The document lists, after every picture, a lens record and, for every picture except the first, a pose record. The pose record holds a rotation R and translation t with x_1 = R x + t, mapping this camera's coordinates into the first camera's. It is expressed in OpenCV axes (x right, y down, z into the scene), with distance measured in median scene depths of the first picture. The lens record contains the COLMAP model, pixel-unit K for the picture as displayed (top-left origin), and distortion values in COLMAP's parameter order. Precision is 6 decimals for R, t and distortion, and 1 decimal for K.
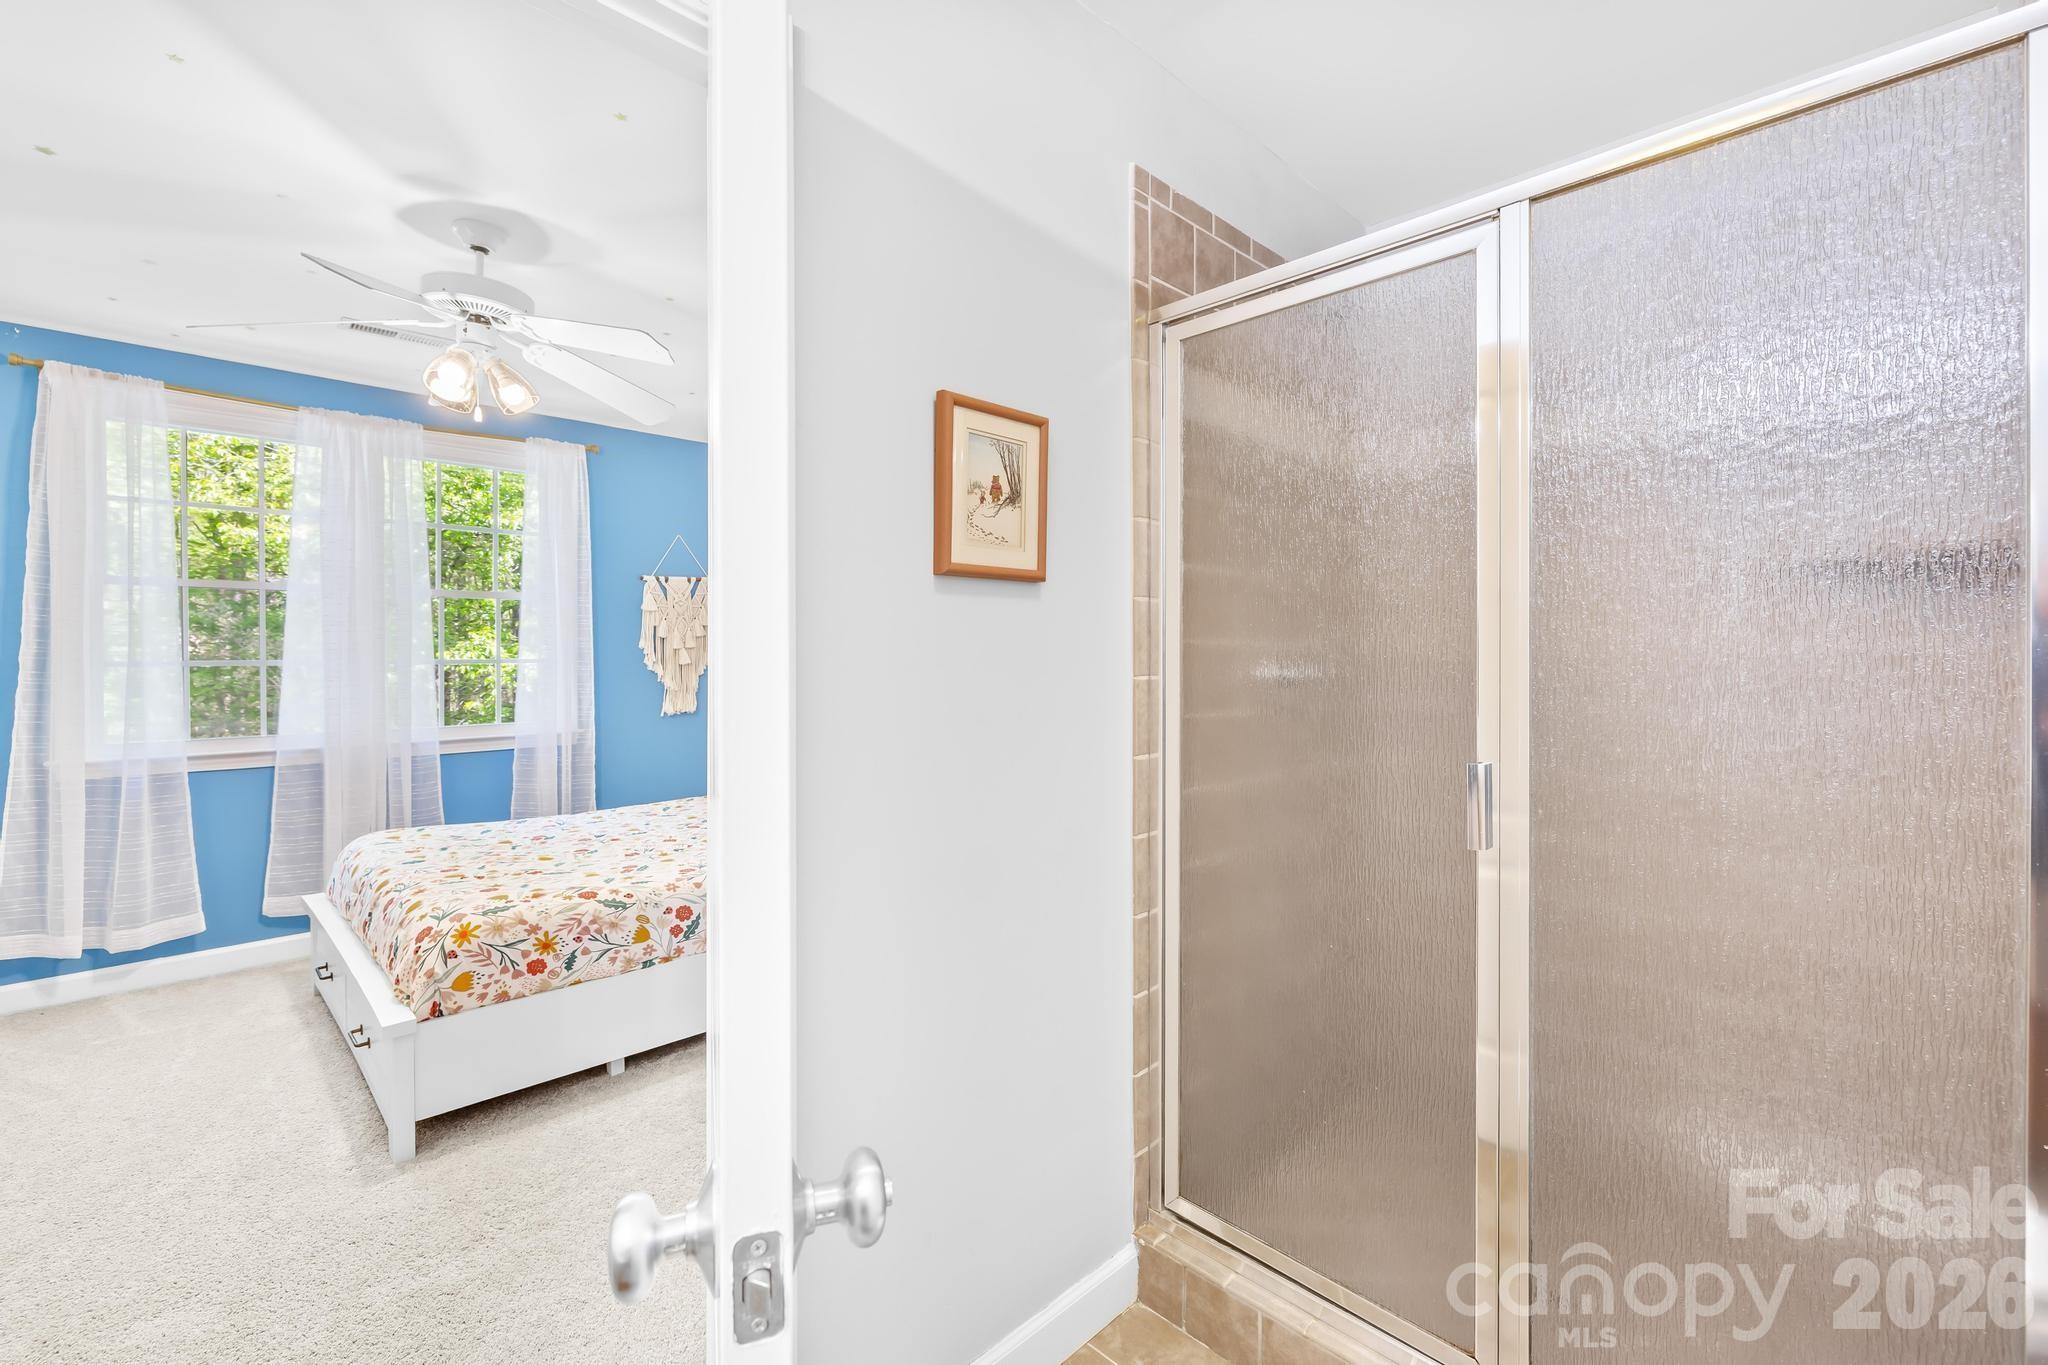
lens RADIAL K [[872.3, 0, 1023.5], [0, 872.3, 655.8], [0, 0, 1]] dist [-0.000075, -0.000997]
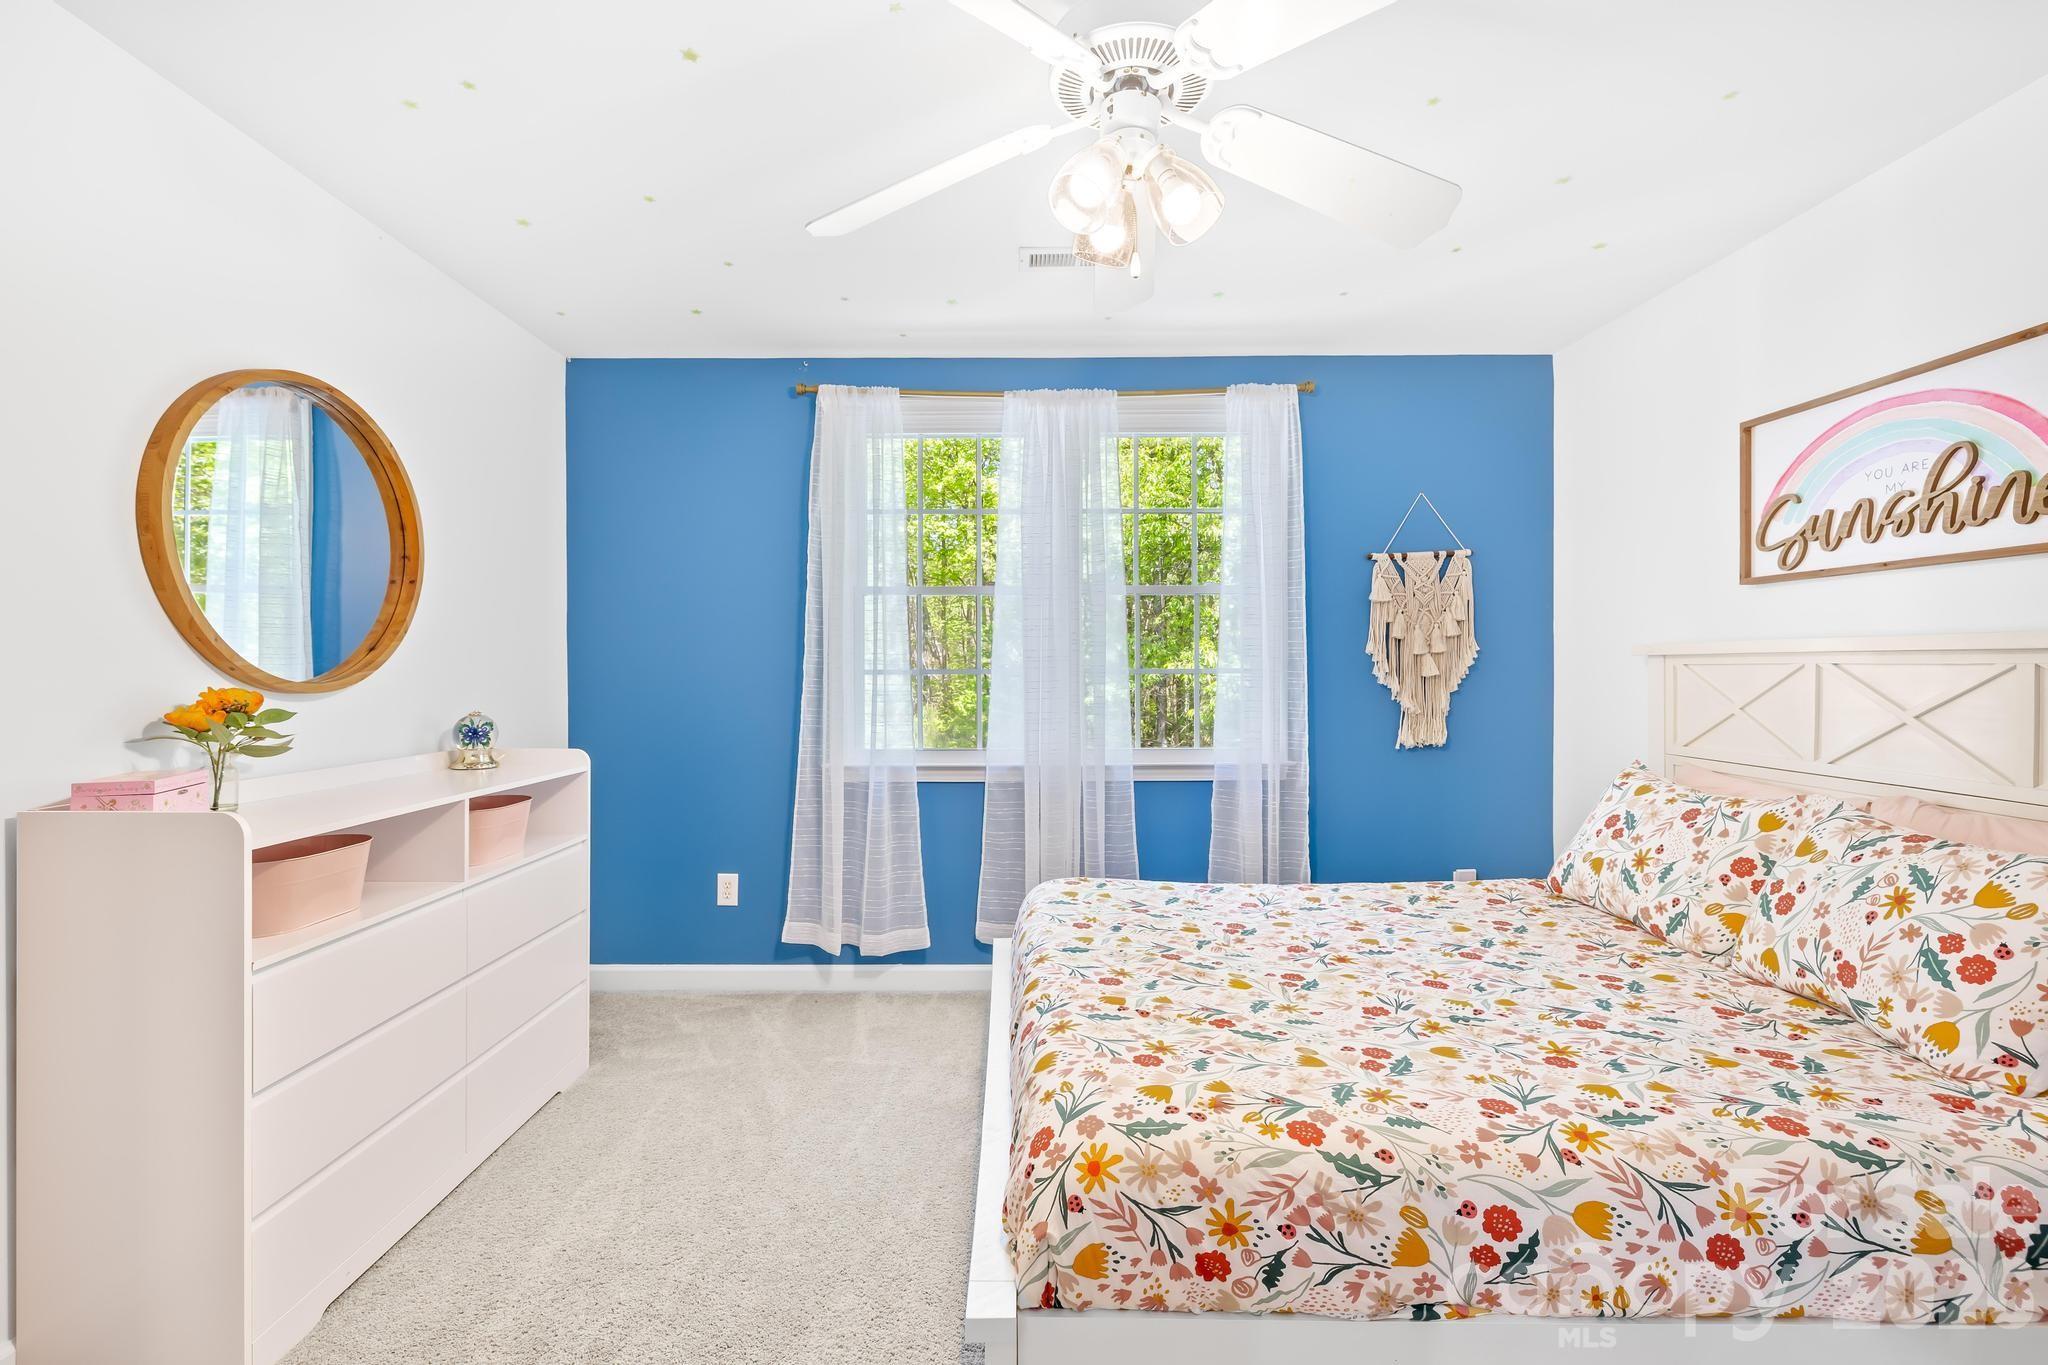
lens RADIAL K [[872.3, 0, 1018.2], [0, 872.3, 668.4], [0, 0, 1]] dist [-0.000075, -0.000997]
pose [[0.717023, 0.004010, -0.697038, -0.220993], [-0.000602, 0.999987, 0.005133, -0.000260], [0.697049, -0.003260, 0.717016, 0.431038]]
